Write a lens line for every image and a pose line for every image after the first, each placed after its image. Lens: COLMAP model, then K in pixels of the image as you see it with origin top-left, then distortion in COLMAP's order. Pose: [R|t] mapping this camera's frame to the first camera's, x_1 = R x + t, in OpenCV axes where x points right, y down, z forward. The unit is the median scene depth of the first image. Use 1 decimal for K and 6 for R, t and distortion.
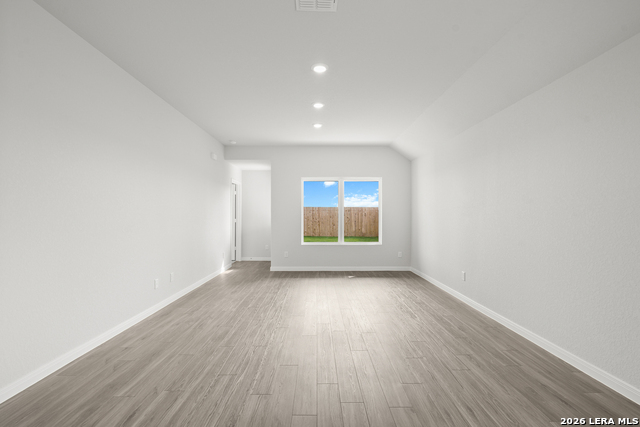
lens RADIAL K [[300.7, 0, 314.9], [0, 300.7, 218.4], [0, 0, 1]] dist [-0.000842, -0.000154]
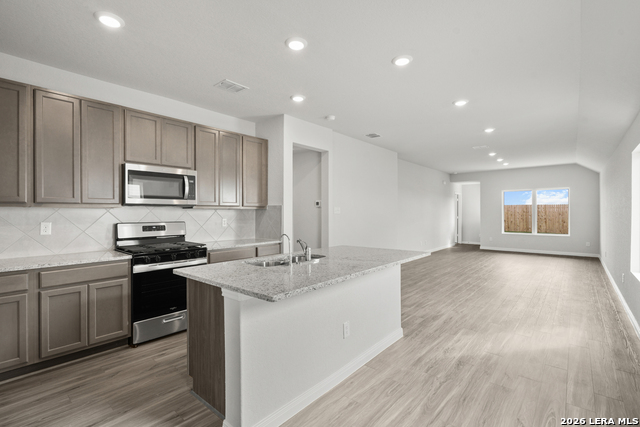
lens RADIAL K [[295.0, 0, 320.1], [0, 295.0, 211.9], [0, 0, 1]] dist [0.000382, -0.000549]
pose [[0.759661, -0.002516, -0.650314, 0.231420], [-0.002968, 0.999969, -0.007336, -0.010896], [0.650312, 0.007503, 0.759630, -0.764617]]
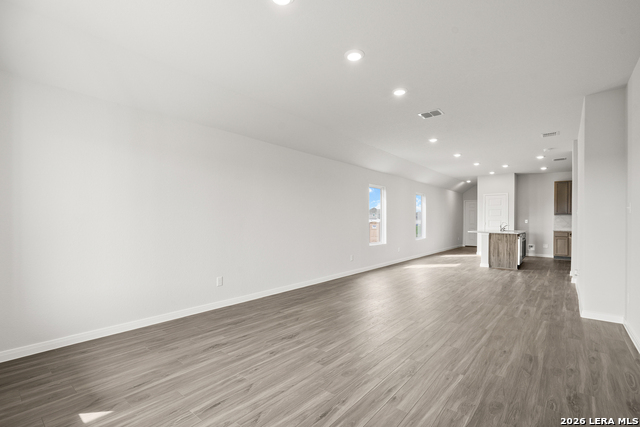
lens RADIAL K [[298.0, 0, 317.8], [0, 298.0, 221.1], [0, 0, 1]] dist [-0.000473, -0.000018]
pose [[-0.774520, -0.006510, 0.632516, -0.219957], [0.000560, 0.999940, 0.010977, -0.007417], [-0.632550, 0.008856, -0.774469, 0.981533]]
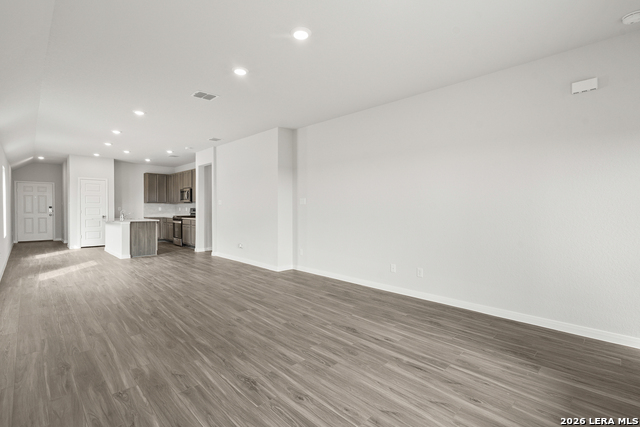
lens RADIAL K [[295.5, 0, 320.0], [0, 295.5, 213.5], [0, 0, 1]] dist [-0.002663, -0.000593]
pose [[-0.704710, 0.010678, -0.709415, 0.267470], [-0.008128, 0.999700, 0.023121, -0.008206], [0.709448, 0.022059, -0.704412, 0.919159]]
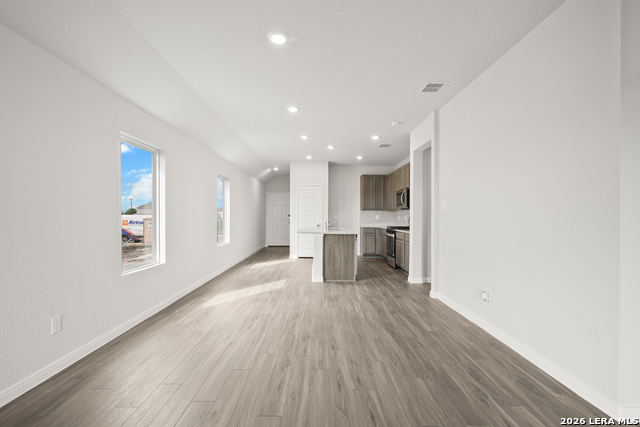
lens RADIAL K [[295.5, 0, 320.0], [0, 295.5, 213.5], [0, 0, 1]] dist [-0.002663, -0.000593]
pose [[-0.999811, -0.004221, -0.018969, 0.018769], [-0.004181, 0.999989, -0.002133, -0.001800], [0.018977, -0.002053, -0.999818, 0.490104]]
